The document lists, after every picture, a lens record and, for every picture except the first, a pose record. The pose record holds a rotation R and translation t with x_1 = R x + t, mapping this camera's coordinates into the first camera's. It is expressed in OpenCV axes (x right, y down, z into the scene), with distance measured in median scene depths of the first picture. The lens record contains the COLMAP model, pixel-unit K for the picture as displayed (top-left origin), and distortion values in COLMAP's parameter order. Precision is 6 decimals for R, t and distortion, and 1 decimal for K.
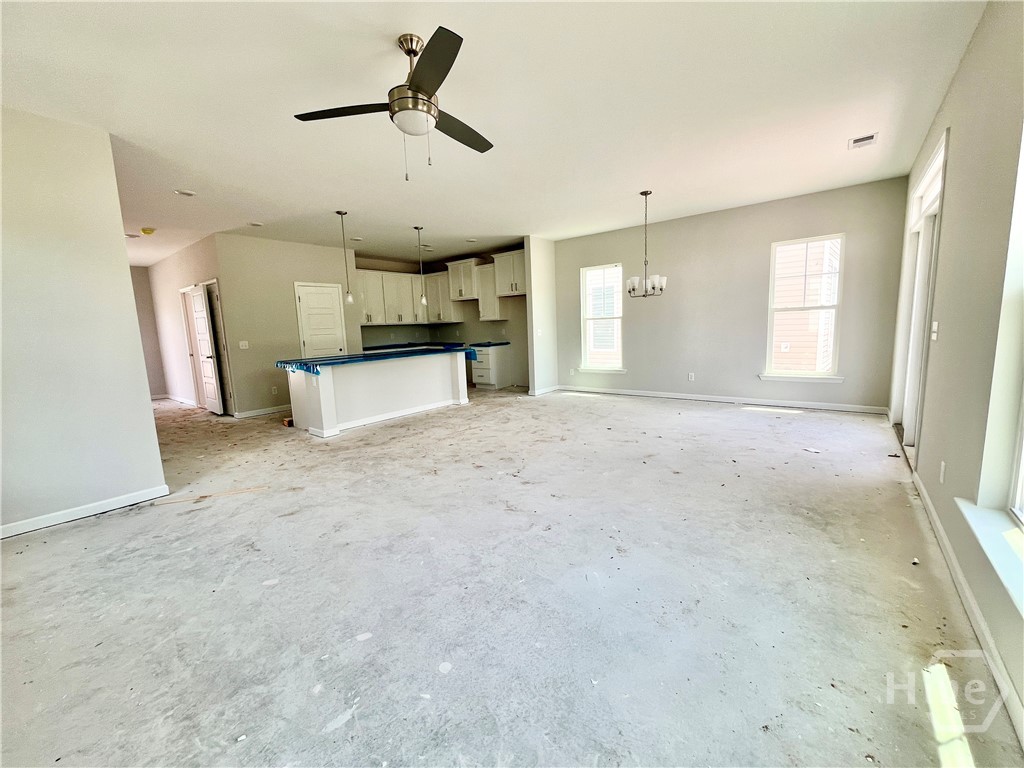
lens RADIAL K [[414.6, 0, 509.1], [0, 414.6, 381.8], [0, 0, 1]] dist [-0.002119, -0.000443]
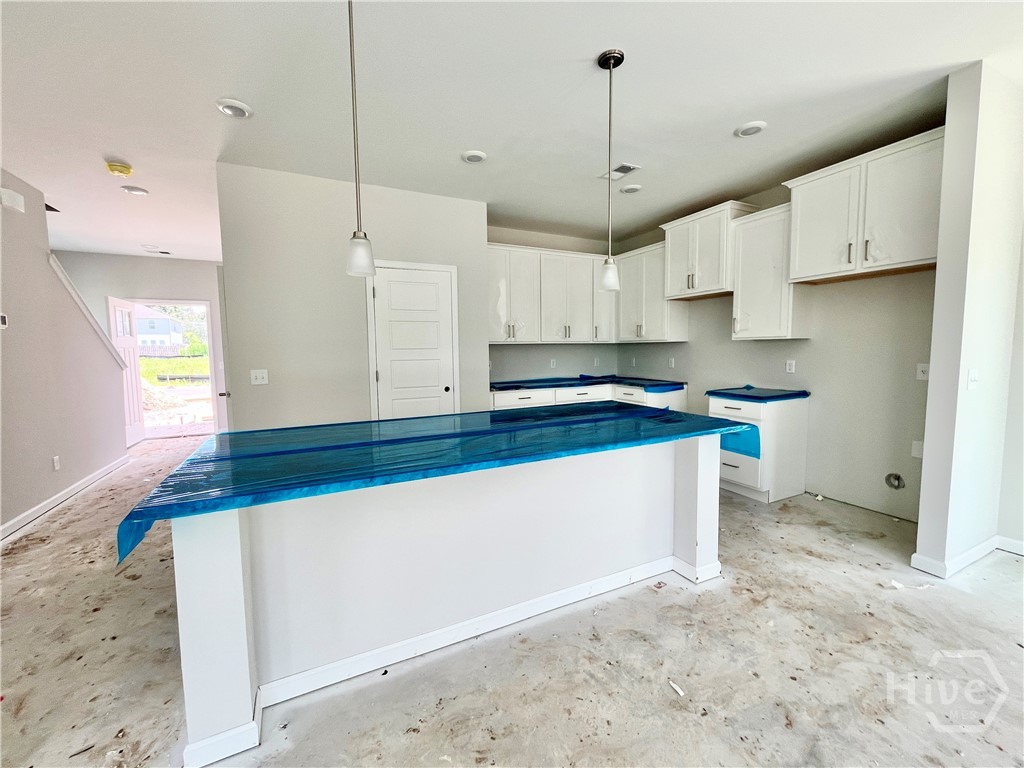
lens RADIAL K [[414.6, 0, 509.1], [0, 414.6, 381.8], [0, 0, 1]] dist [-0.002119, -0.000443]
pose [[0.903339, 0.061657, -0.424474, -0.099103], [-0.080112, 0.996453, -0.025749, -0.071214], [0.421381, 0.057266, 0.905074, 0.499406]]
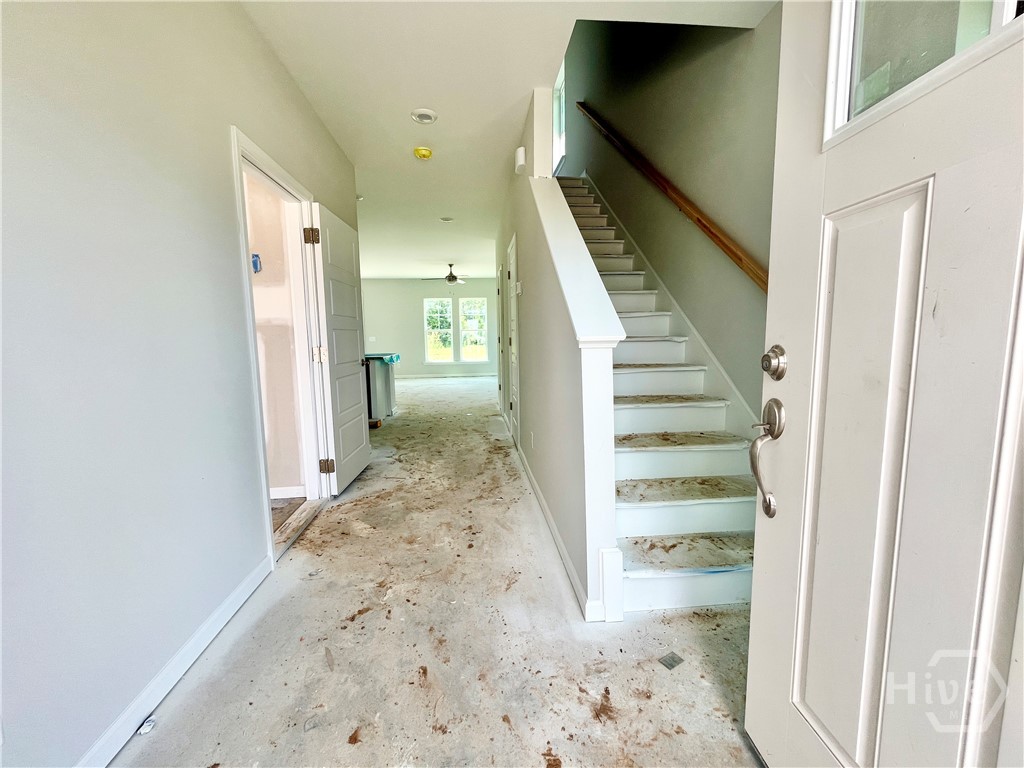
lens RADIAL K [[414.6, 0, 509.1], [0, 414.6, 381.8], [0, 0, 1]] dist [-0.002119, -0.000443]
pose [[-0.692090, -0.030779, 0.721155, -0.972382], [0.140290, 0.974302, 0.176220, -0.079283], [-0.708047, 0.223131, -0.669987, 0.957046]]
